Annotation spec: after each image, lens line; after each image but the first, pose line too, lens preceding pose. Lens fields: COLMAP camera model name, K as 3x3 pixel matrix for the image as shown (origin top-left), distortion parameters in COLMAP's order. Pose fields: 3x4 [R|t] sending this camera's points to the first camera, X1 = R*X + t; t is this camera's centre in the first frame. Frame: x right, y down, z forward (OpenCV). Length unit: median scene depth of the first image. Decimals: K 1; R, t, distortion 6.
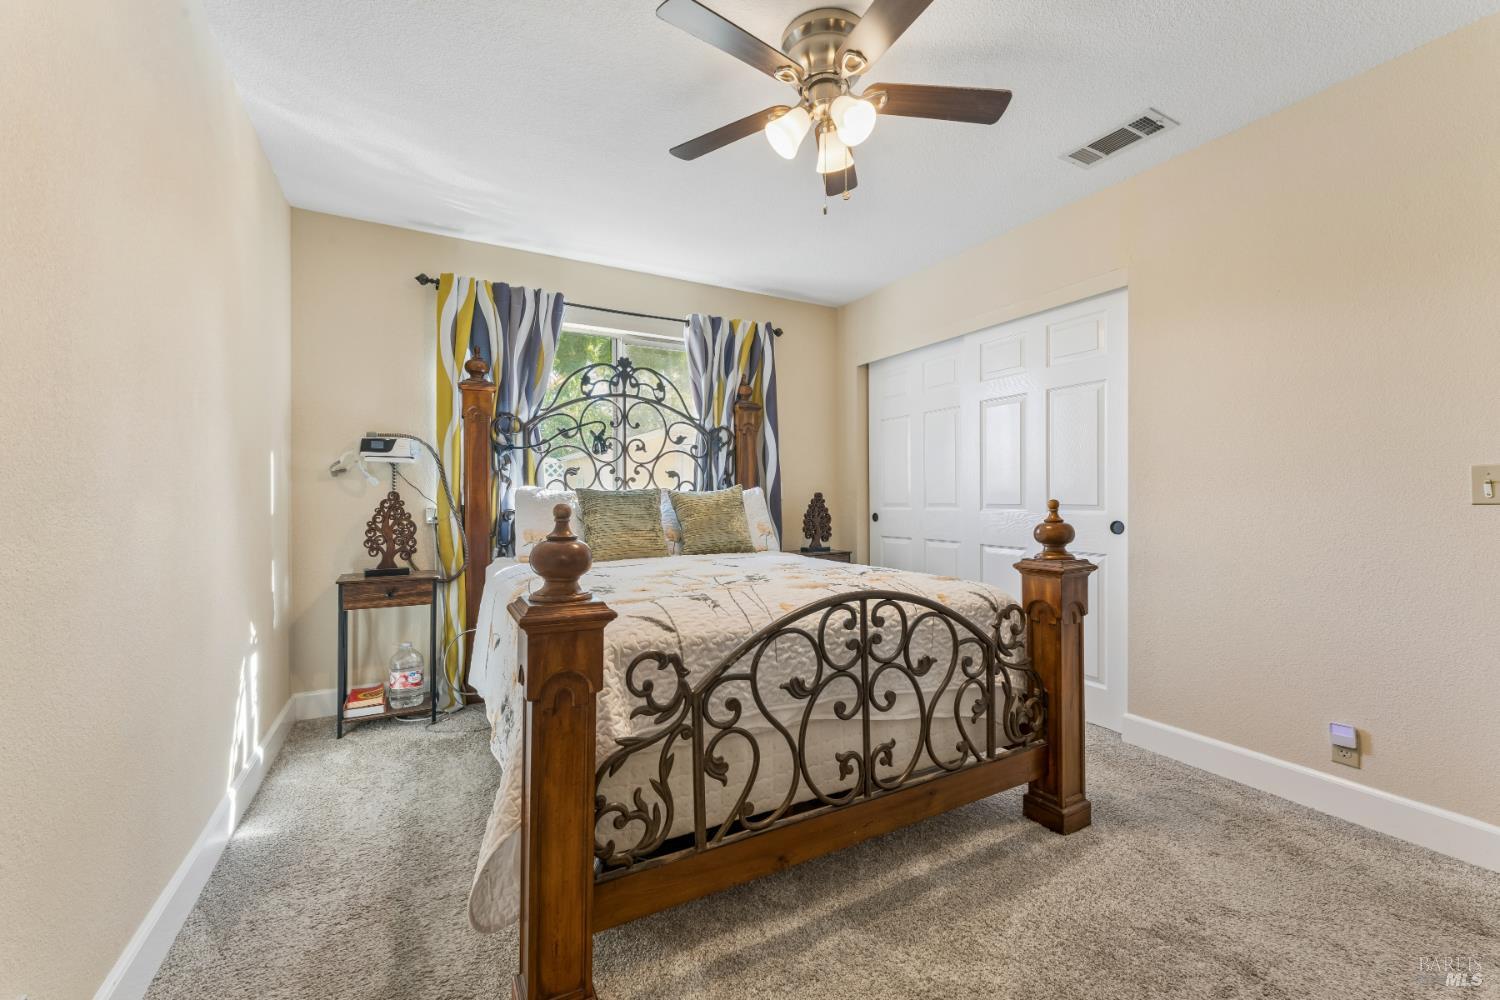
lens RADIAL K [[610.4, 0, 745.3], [0, 610.4, 499.4], [0, 0, 1]] dist [-0.000574, -0.000314]
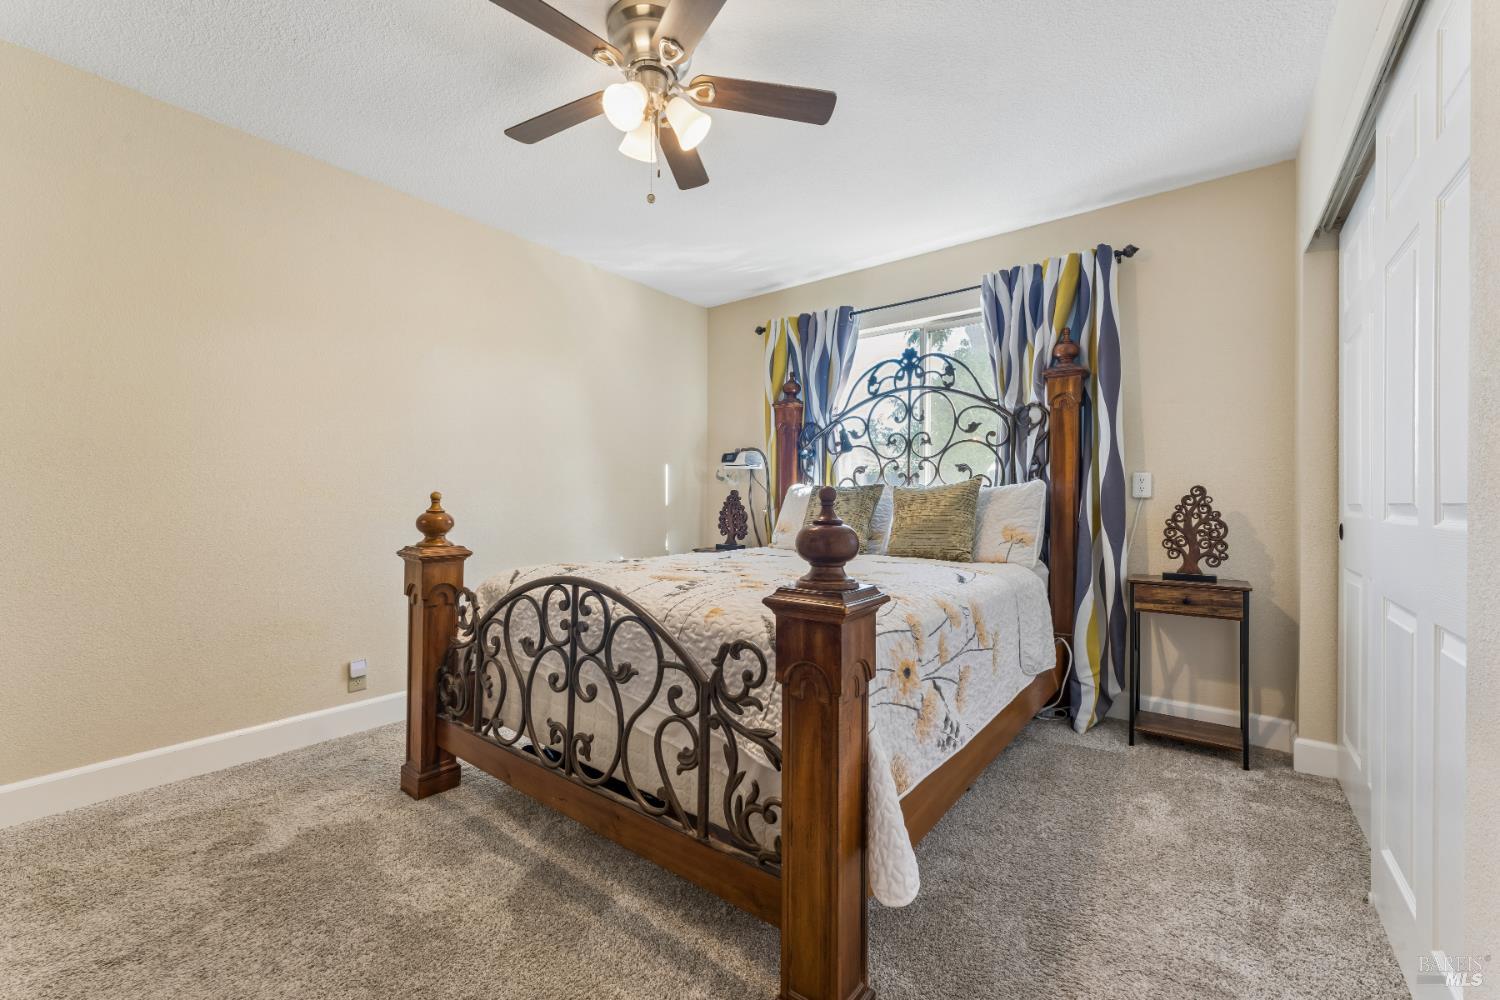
lens RADIAL K [[600.1, 0, 743.9], [0, 600.1, 497.1], [0, 0, 1]] dist [-0.000005, -0.000025]
pose [[0.392198, -0.000760, -0.919881, 0.614987], [-0.008438, 0.999955, -0.004424, 0.008021], [0.919842, 0.009497, 0.392174, 0.425567]]
